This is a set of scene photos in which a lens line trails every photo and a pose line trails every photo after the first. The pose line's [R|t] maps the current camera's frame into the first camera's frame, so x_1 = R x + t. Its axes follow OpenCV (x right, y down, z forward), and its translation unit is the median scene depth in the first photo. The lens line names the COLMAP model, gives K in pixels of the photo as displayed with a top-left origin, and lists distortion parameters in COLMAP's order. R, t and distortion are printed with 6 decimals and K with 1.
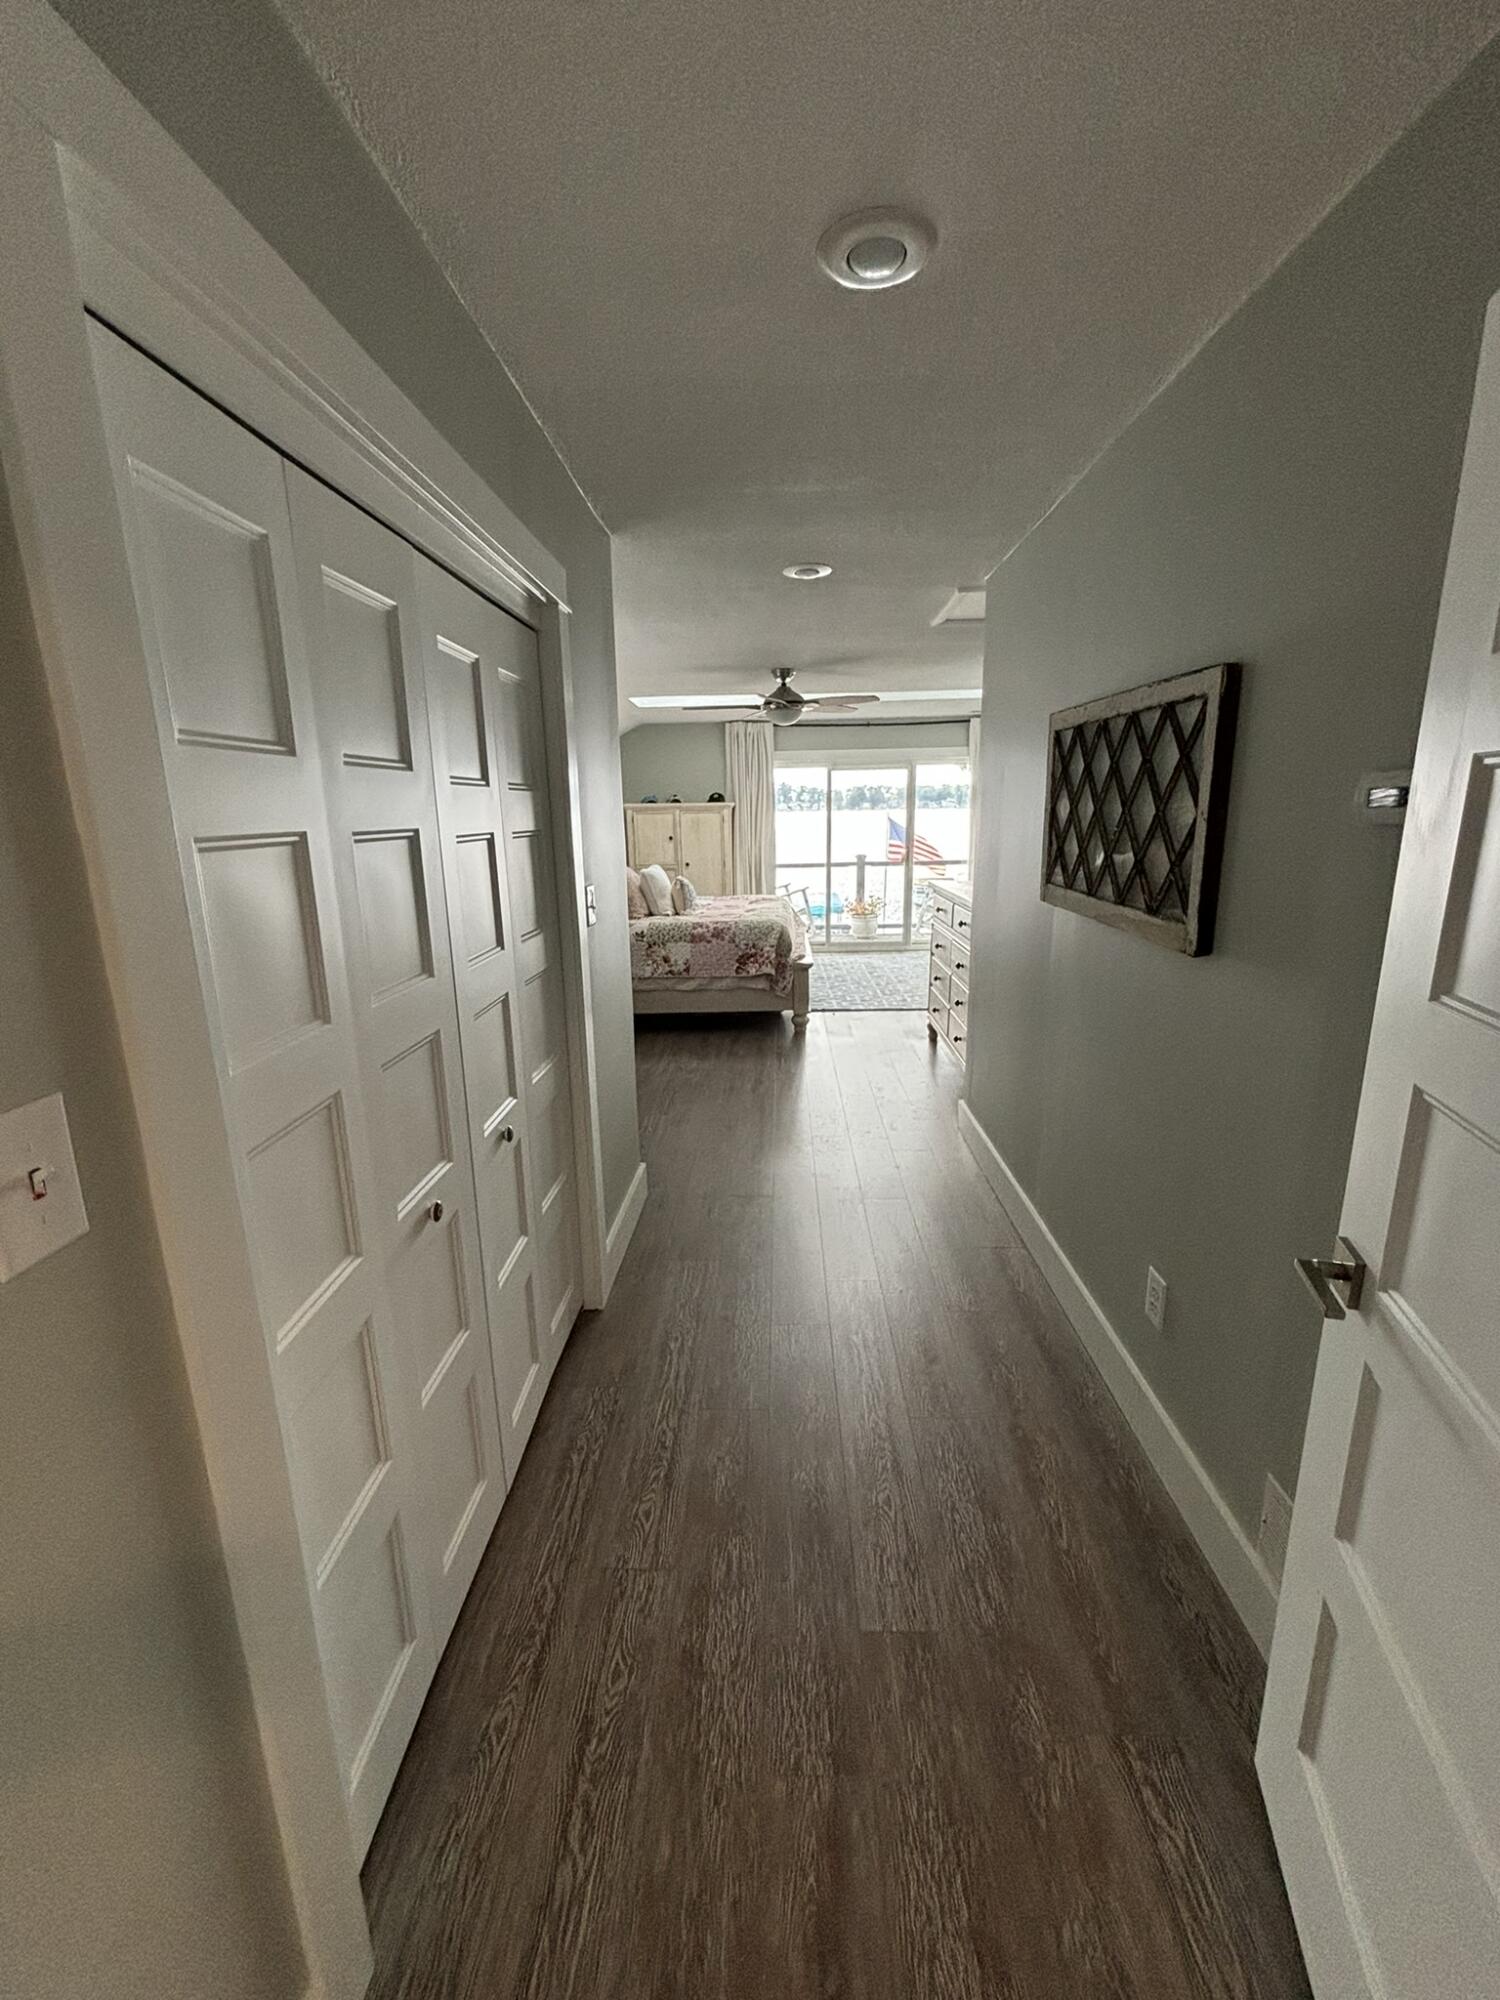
lens RADIAL K [[832.0, 0, 750.0], [0, 832.0, 1000.0], [0, 0, 1]] dist [-0.000901, -0.000303]
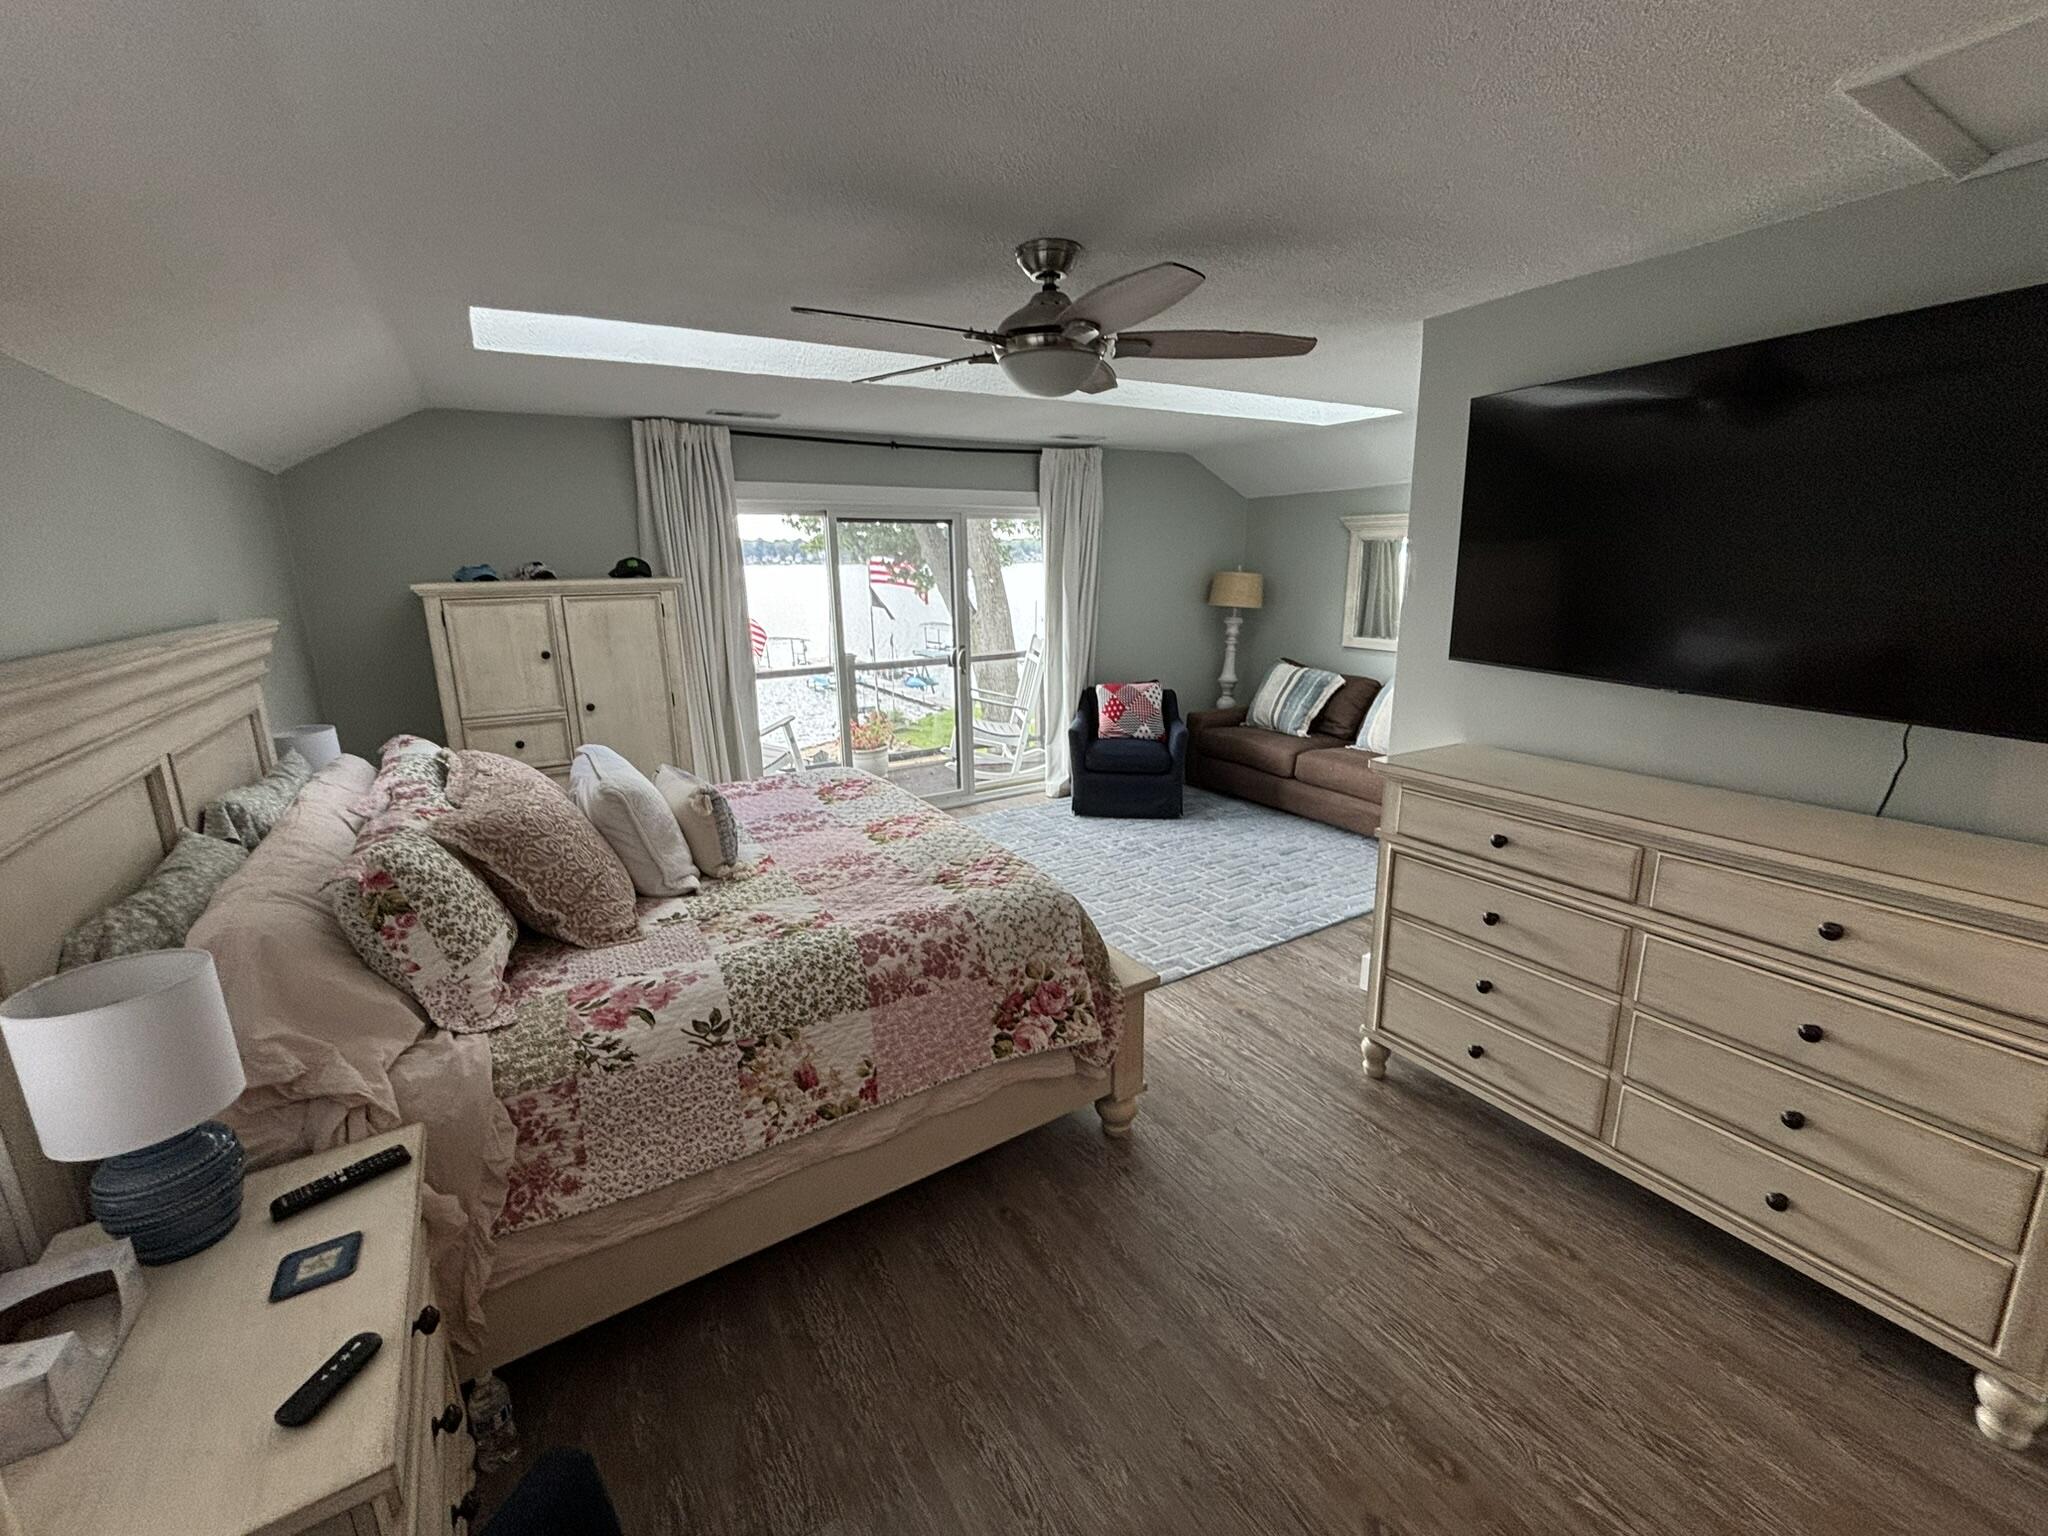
lens RADIAL K [[839.6, 0, 1023.5], [0, 839.6, 735.7], [0, 0, 1]] dist [0.000055, -0.000063]
pose [[0.829693, -0.108968, 0.547481, -0.136392], [0.124694, 0.992159, 0.008504, -0.121655], [-0.544115, 0.061212, 0.836775, 0.468431]]
